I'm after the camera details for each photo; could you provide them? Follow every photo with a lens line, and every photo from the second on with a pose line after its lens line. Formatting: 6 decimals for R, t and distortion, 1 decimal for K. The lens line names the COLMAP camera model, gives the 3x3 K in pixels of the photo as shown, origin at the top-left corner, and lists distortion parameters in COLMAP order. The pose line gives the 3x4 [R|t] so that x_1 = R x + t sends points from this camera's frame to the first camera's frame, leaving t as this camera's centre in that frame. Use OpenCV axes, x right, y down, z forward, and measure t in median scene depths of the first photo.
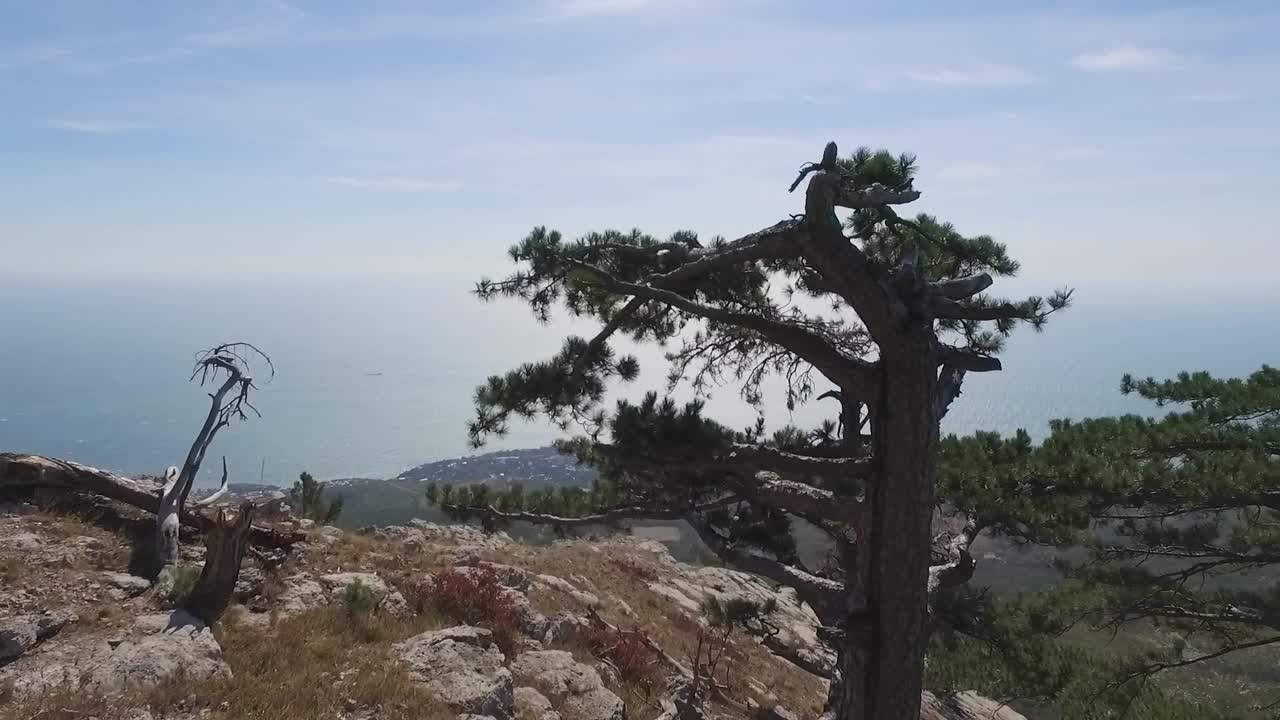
lens RADIAL K [[661.1, 0, 639.7], [0, 661.1, 362.7], [0, 0, 1]] dist [-0.003066, 0.000715]
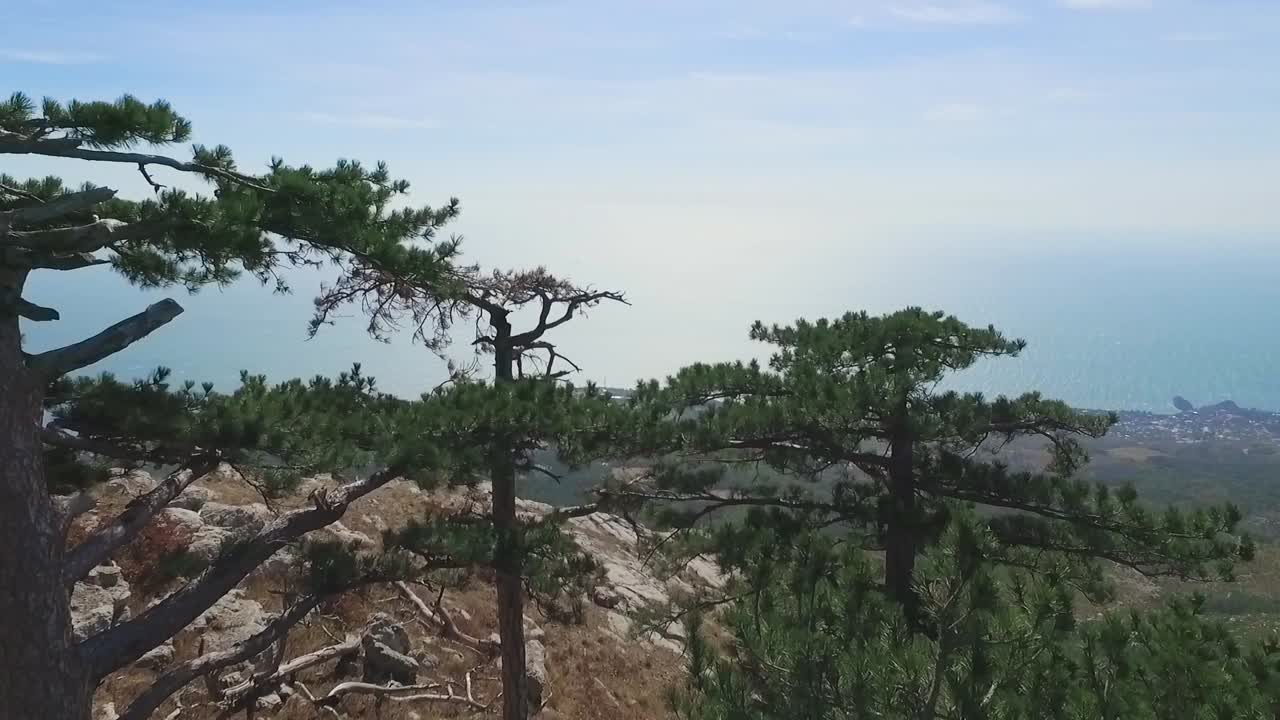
lens RADIAL K [[661.1, 0, 640.1], [0, 661.1, 355.6], [0, 0, 1]] dist [-0.003066, 0.000715]
pose [[0.999862, 0.002823, 0.016380, 0.385959], [-0.004027, 0.997256, 0.073917, -0.002172], [-0.016127, -0.073972, 0.997130, -0.002883]]
